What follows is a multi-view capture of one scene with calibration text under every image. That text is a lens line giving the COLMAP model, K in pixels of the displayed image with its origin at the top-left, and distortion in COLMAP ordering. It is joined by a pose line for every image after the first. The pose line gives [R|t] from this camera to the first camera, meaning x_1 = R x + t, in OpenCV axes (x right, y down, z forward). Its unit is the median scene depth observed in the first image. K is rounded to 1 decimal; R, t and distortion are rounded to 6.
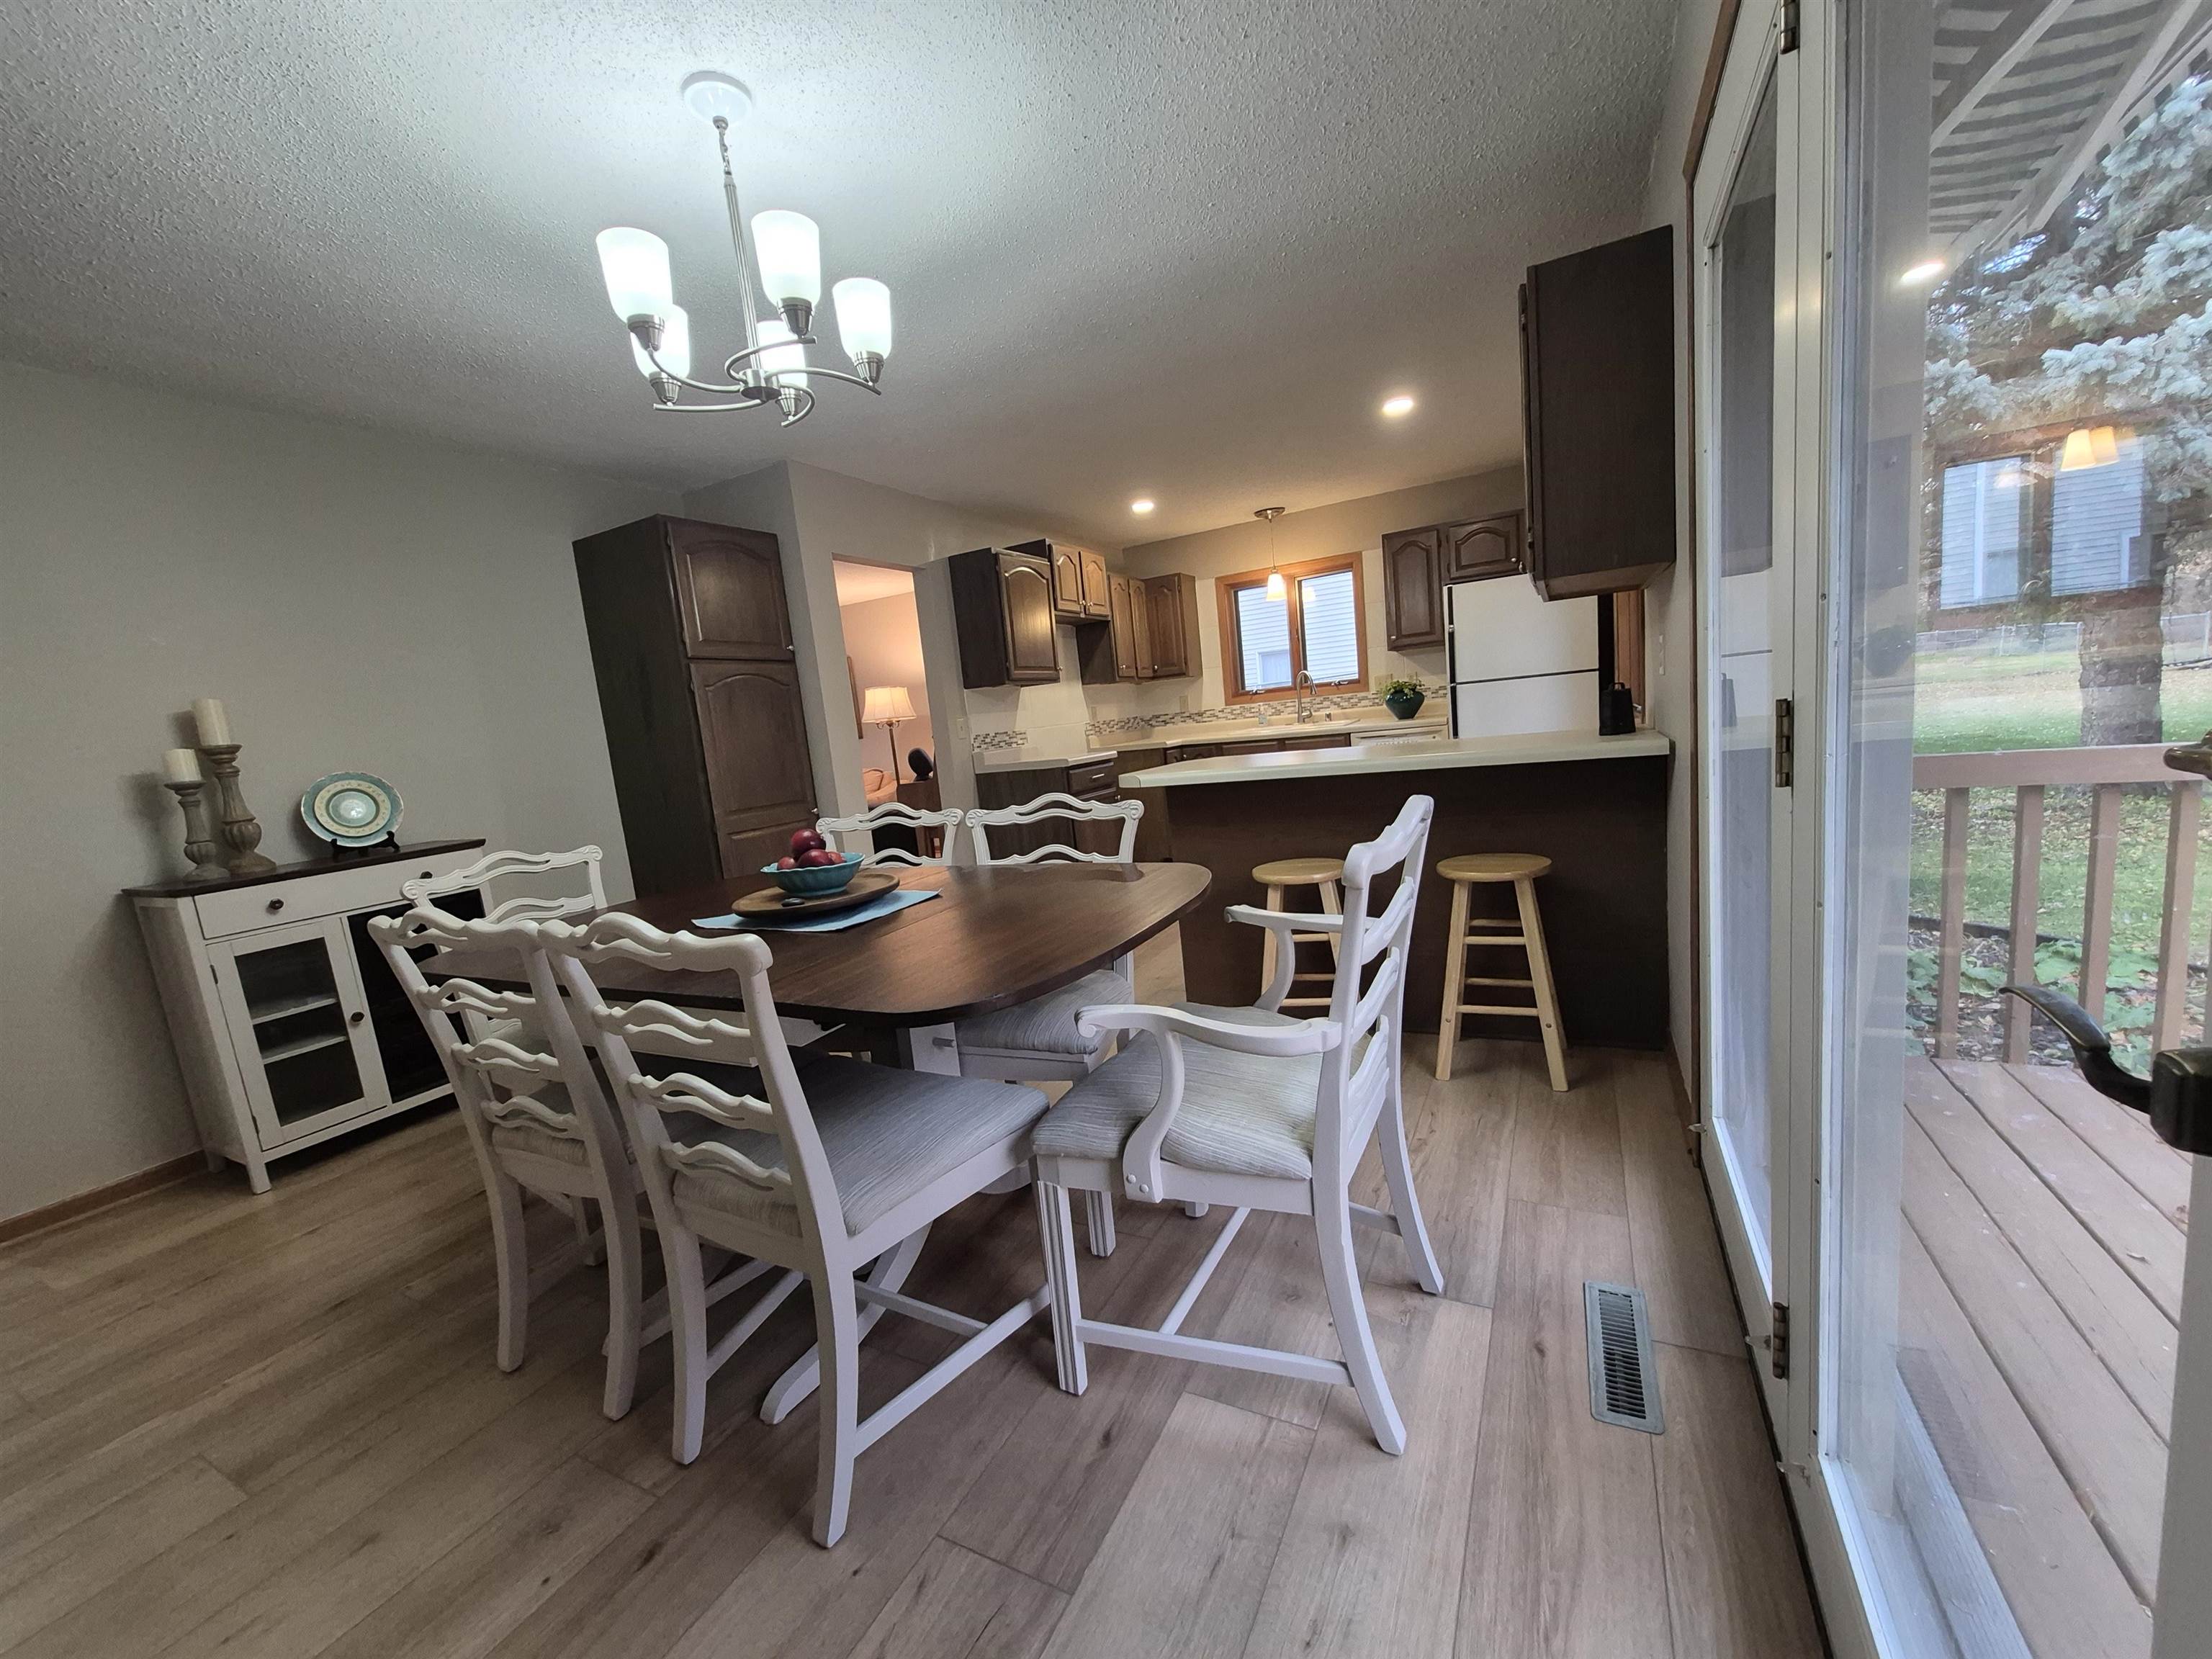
lens RADIAL K [[871.4, 0, 1103.5], [0, 871.4, 835.9], [0, 0, 1]] dist [0.002136, 0.000027]
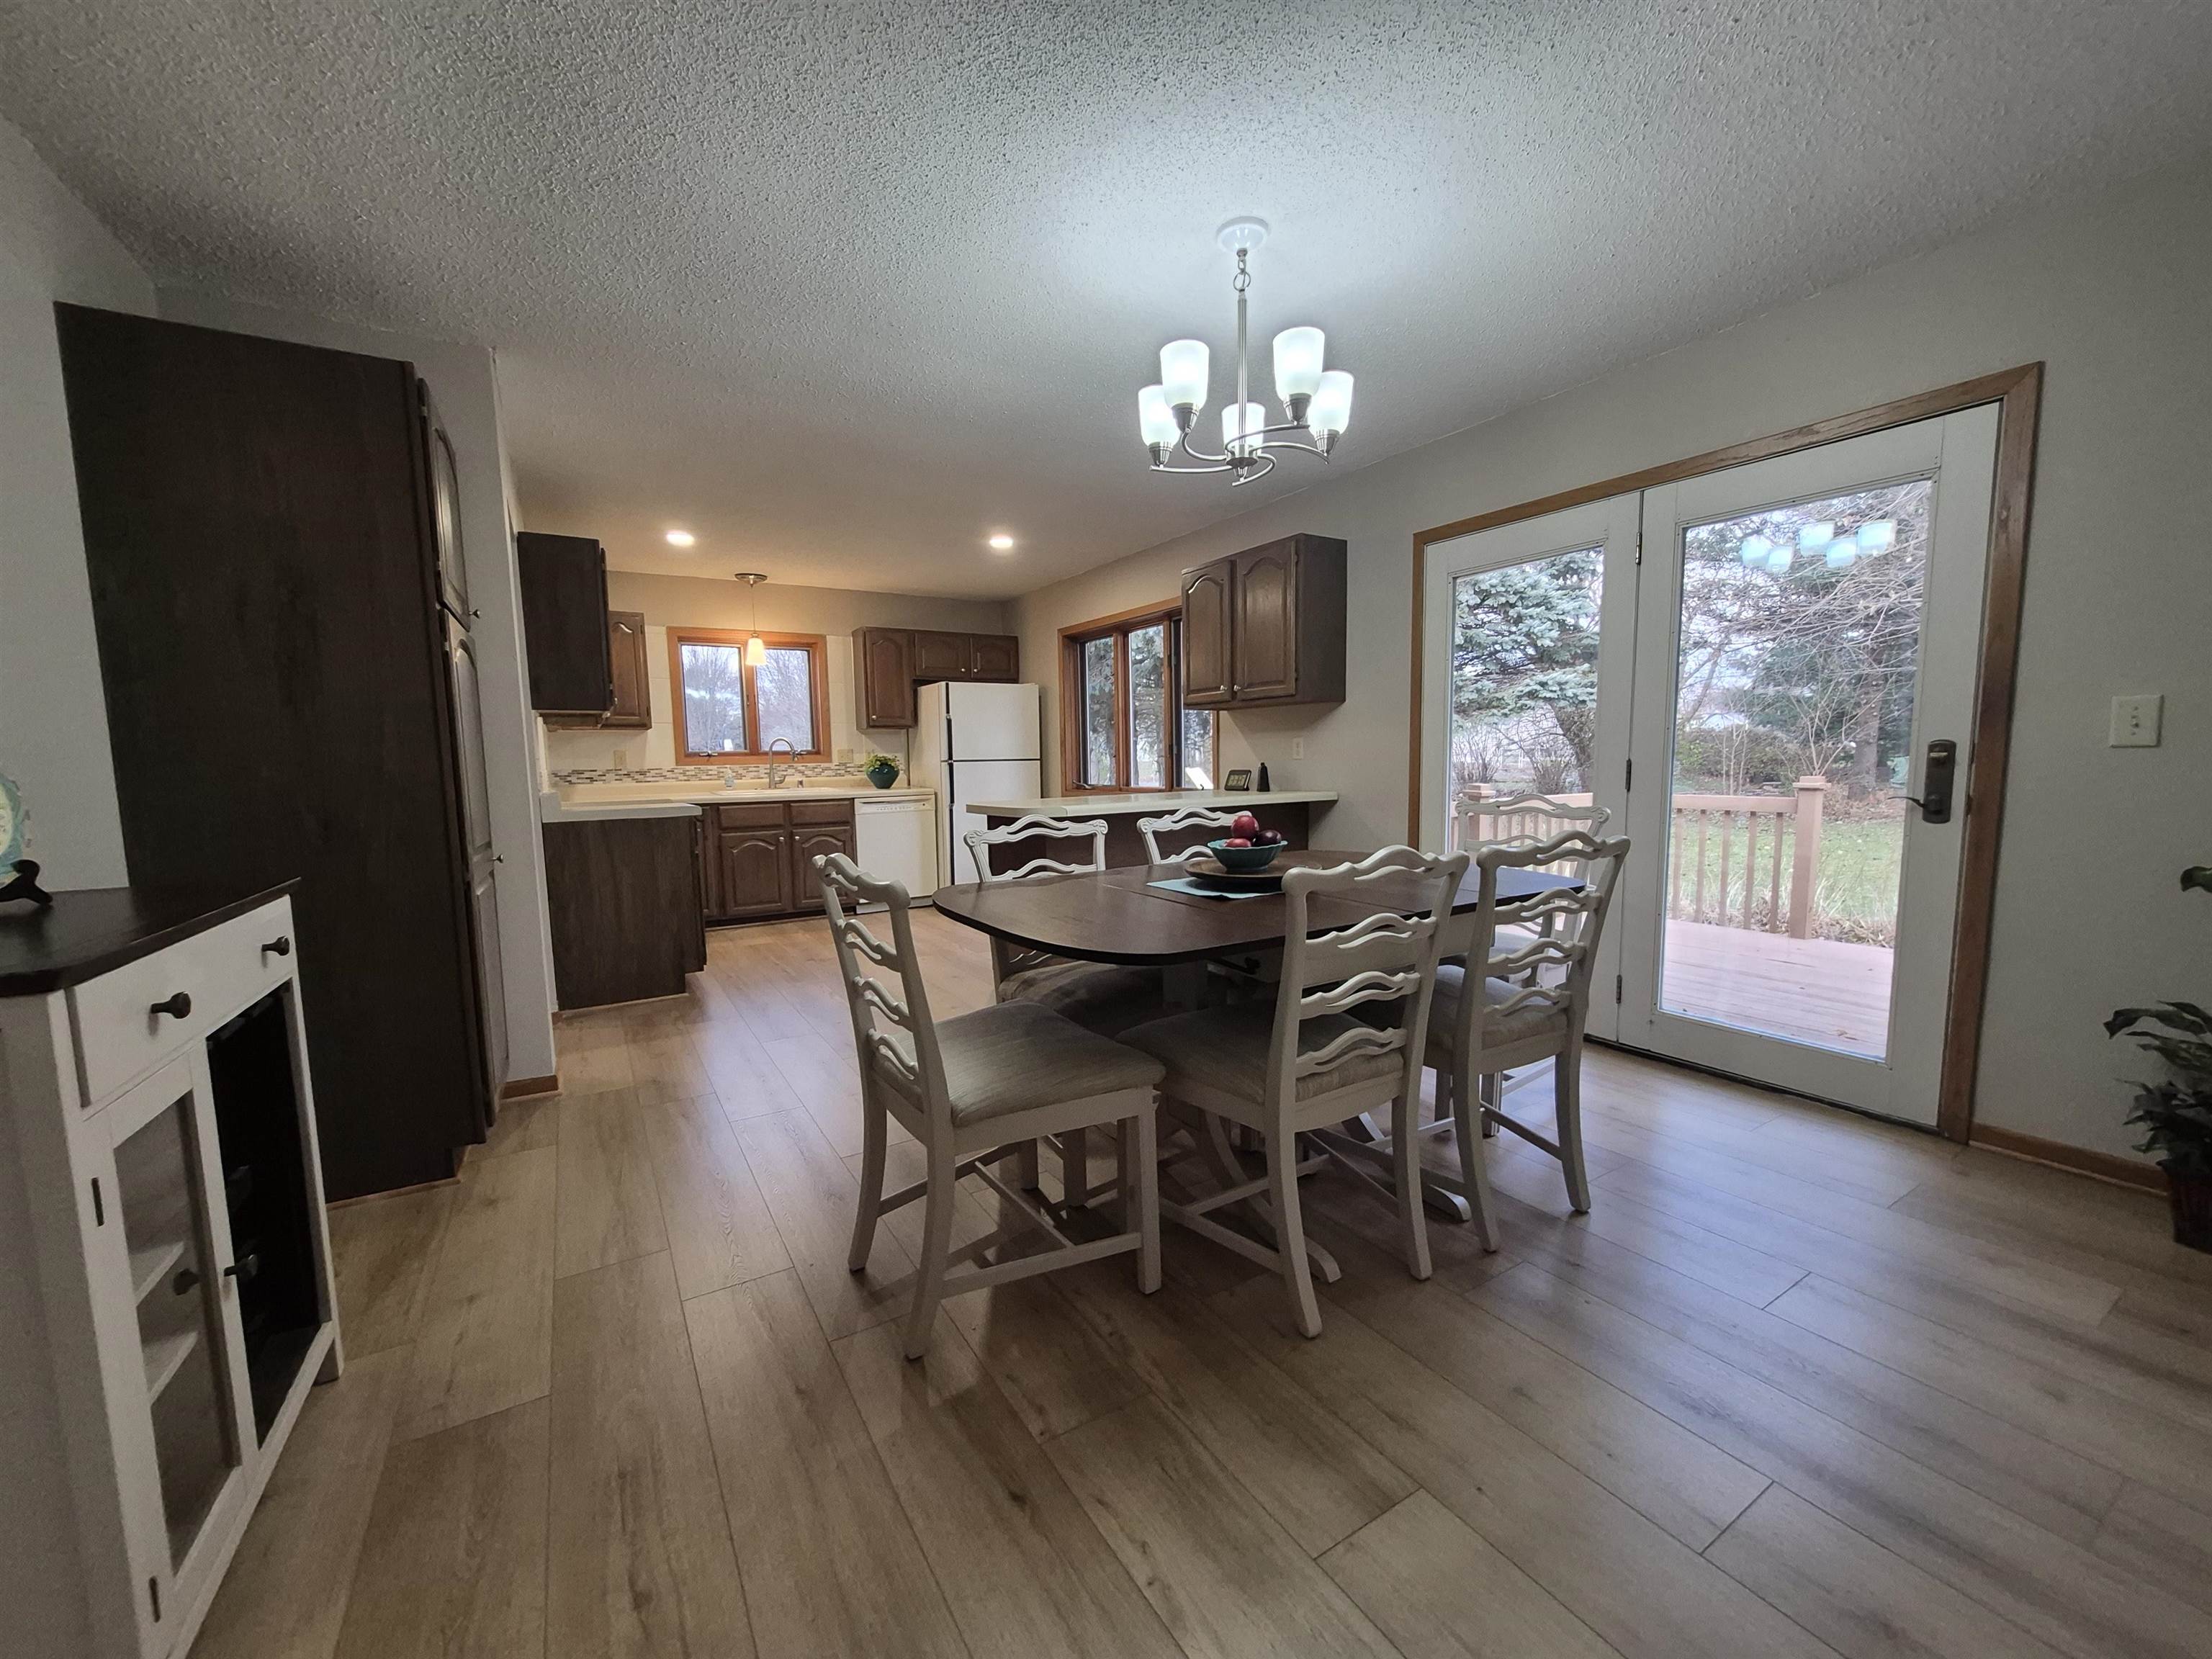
lens RADIAL K [[871.4, 0, 1103.6], [0, 871.4, 839.4], [0, 0, 1]] dist [0.002136, 0.000027]
pose [[0.513117, 0.012634, 0.858226, -0.742364], [0.083859, 0.994370, -0.064776, 0.043875], [-0.854212, 0.105208, 0.509168, 0.286451]]
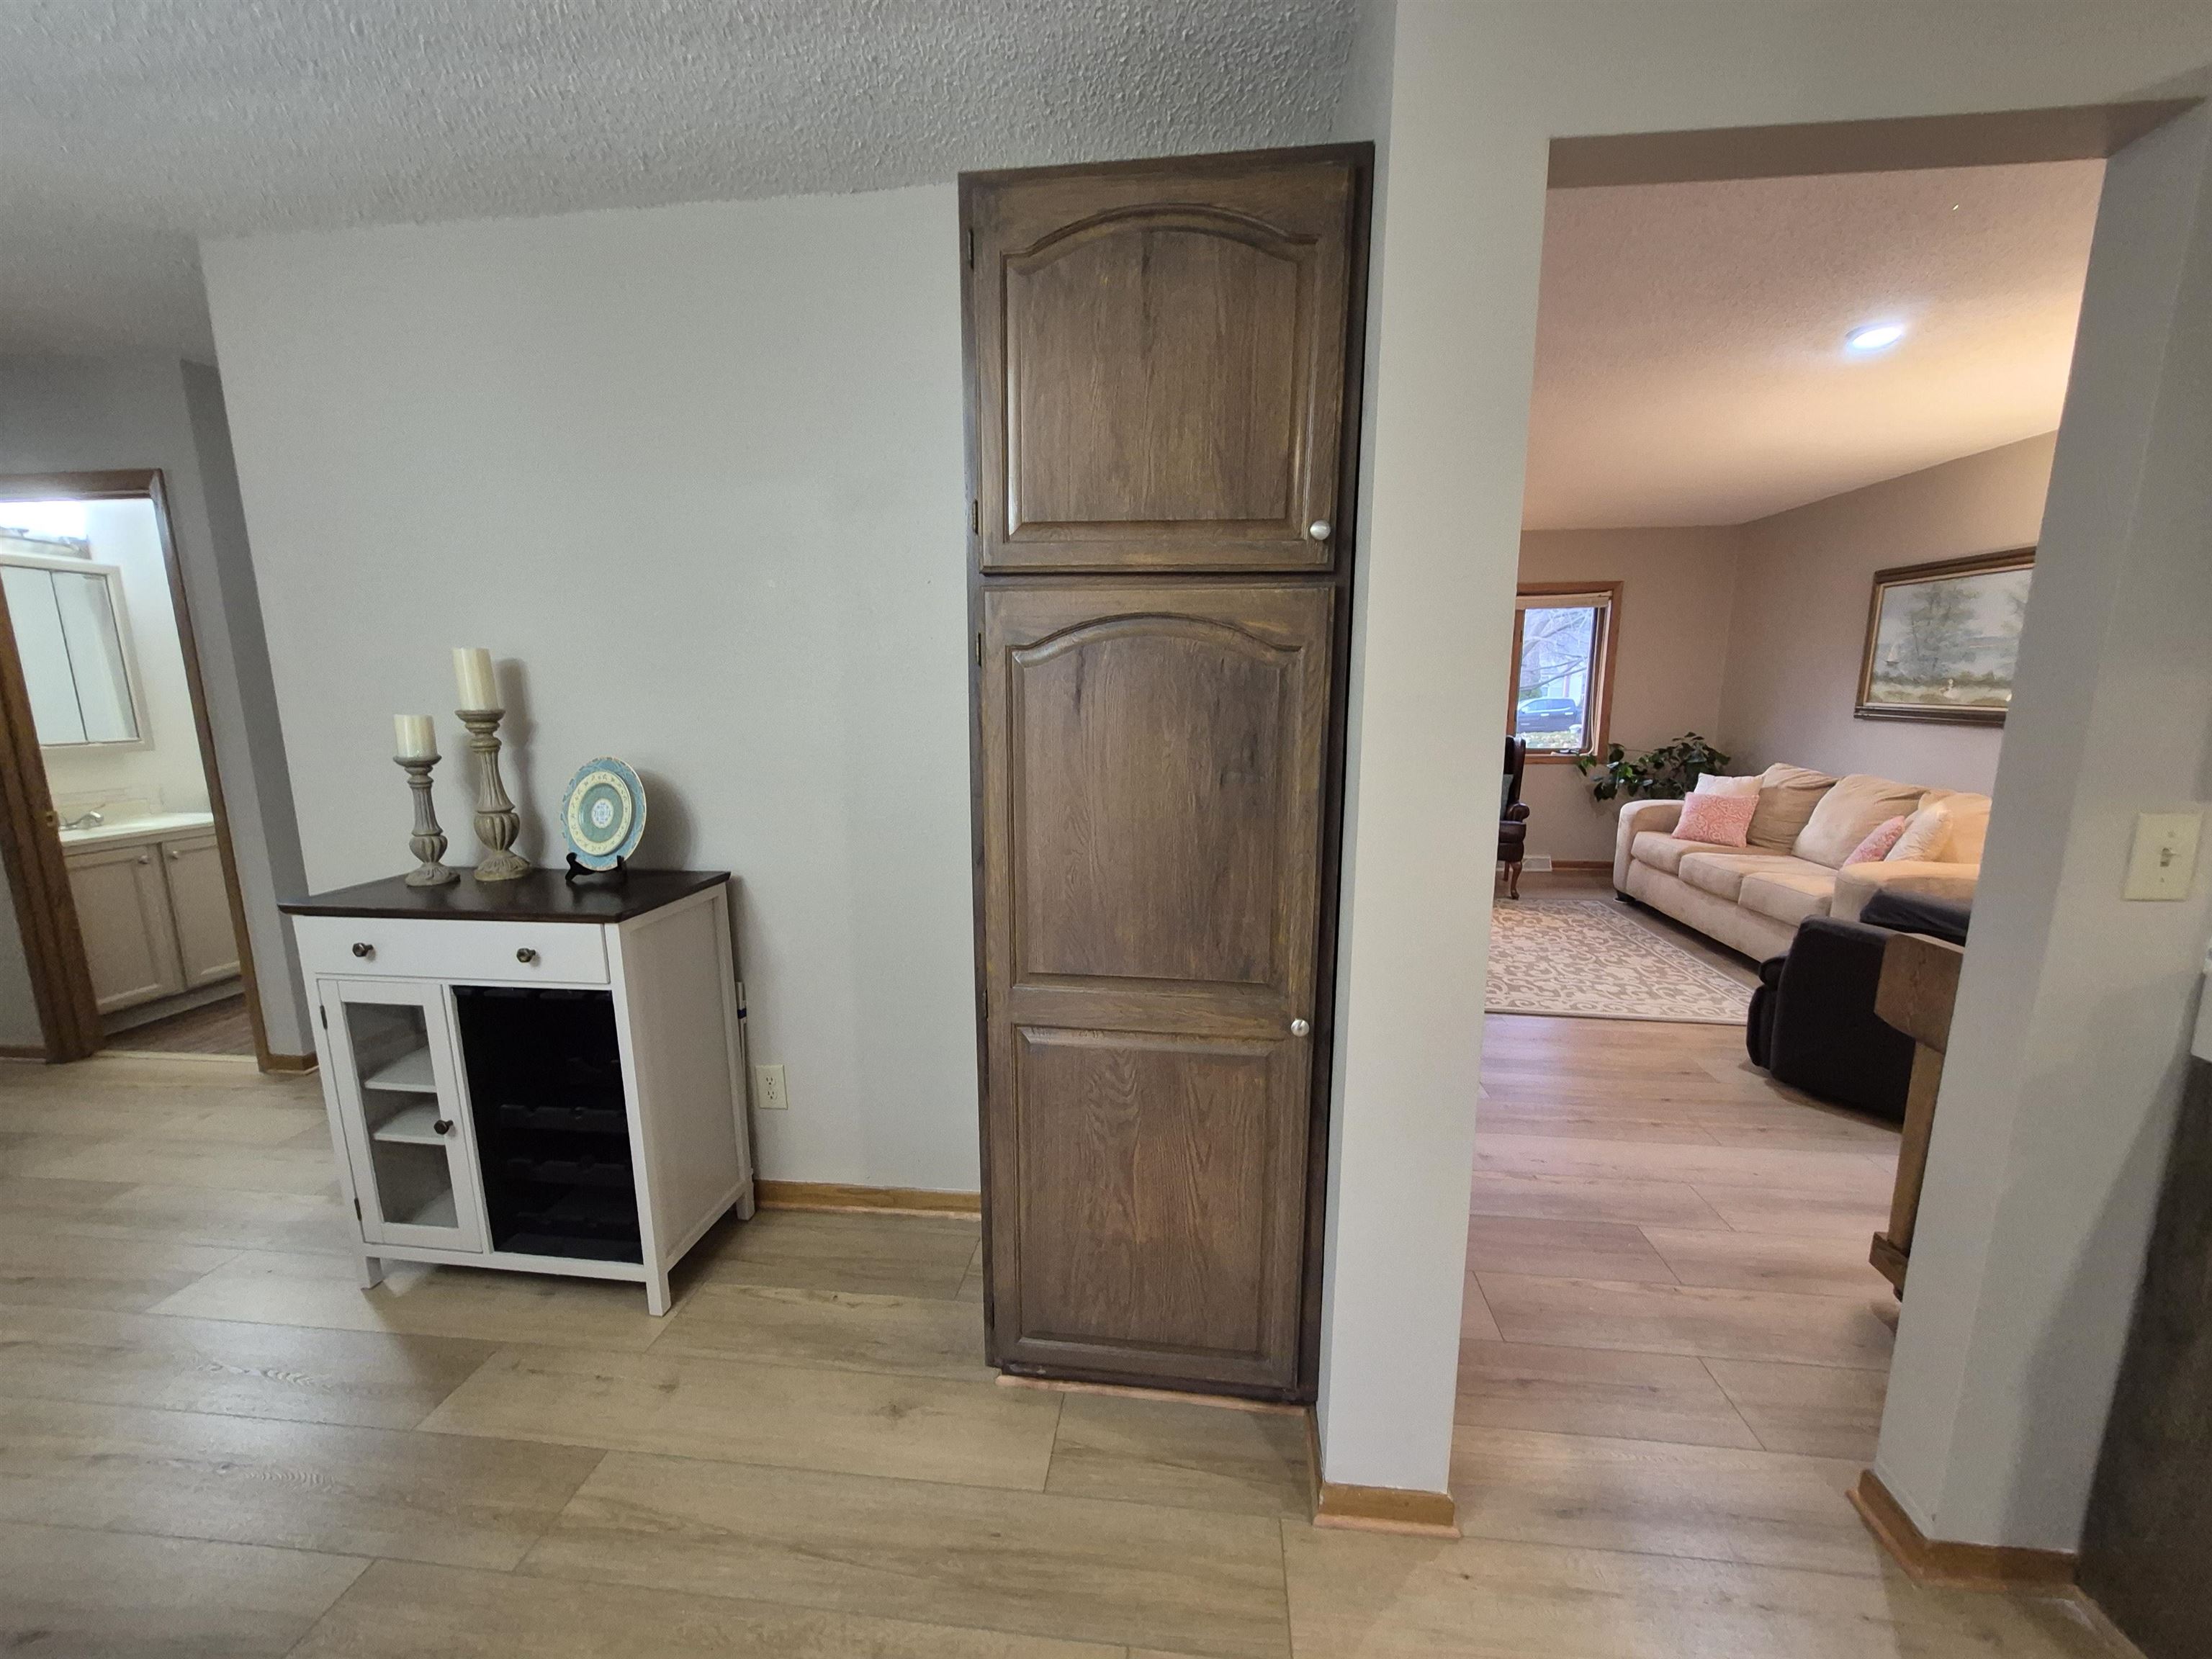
lens RADIAL K [[871.4, 0, 1105.5], [0, 871.4, 840.5], [0, 0, 1]] dist [0.002136, 0.000027]
pose [[0.361366, 0.258144, -0.895978, -0.080012], [-0.156700, 0.964059, 0.214559, -0.178813], [0.919162, 0.062865, 0.388830, 0.893450]]
